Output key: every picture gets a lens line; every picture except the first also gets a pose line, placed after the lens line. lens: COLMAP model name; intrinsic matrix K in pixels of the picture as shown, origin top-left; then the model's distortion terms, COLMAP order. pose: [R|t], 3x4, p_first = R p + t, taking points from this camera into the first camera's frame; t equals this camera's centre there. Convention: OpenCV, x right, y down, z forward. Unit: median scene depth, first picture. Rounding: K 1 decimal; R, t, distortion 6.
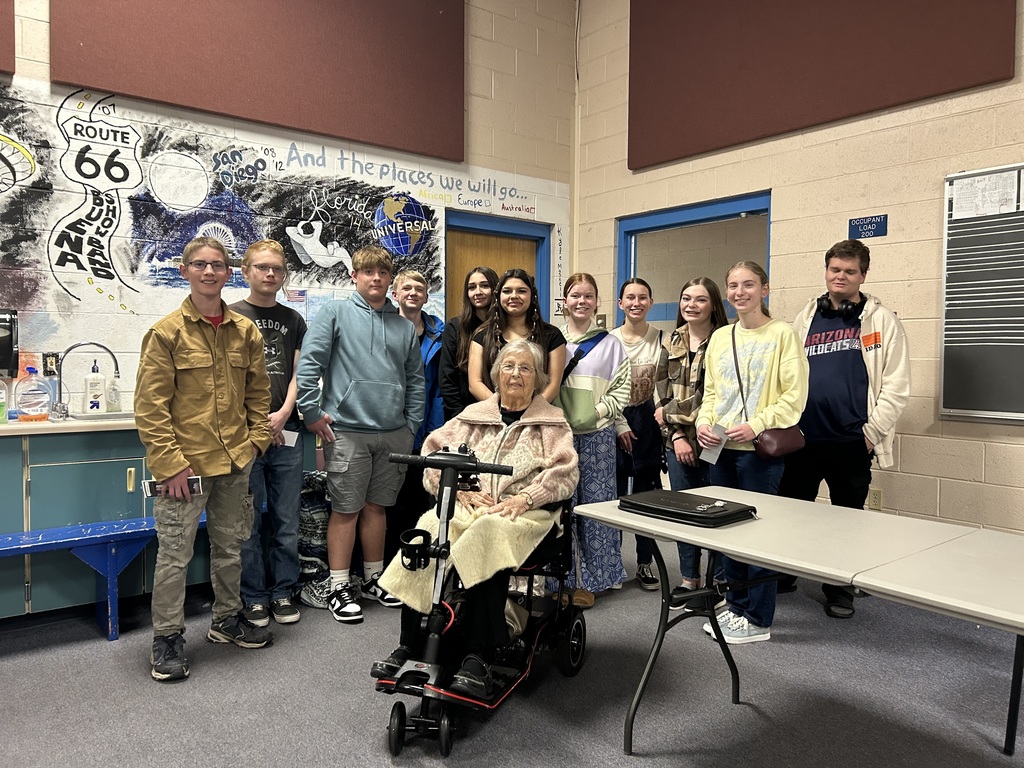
lens RADIAL K [[773.3, 0, 509.4], [0, 773.3, 389.2], [0, 0, 1]] dist [0.031058, -0.037123]
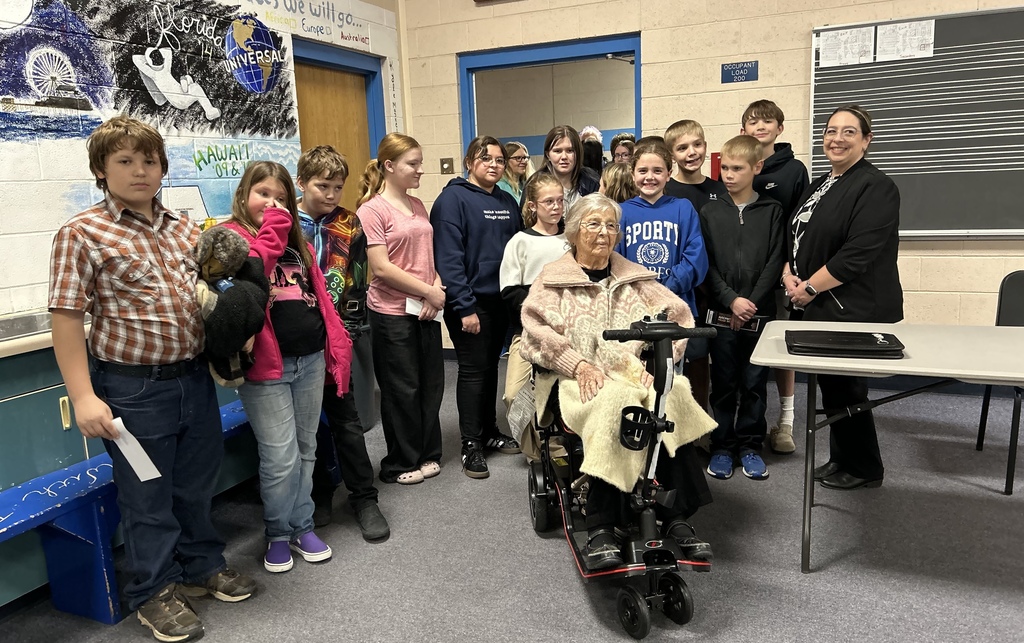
lens RADIAL K [[774.0, 0, 511.9], [0, 774.0, 316.9], [0, 0, 1]] dist [0.036427, -0.022912]
pose [[0.882952, -0.124622, 0.452620, -0.325617], [0.069040, 0.988109, 0.137380, -0.033438], [-0.464359, -0.090051, 0.881057, 0.123024]]
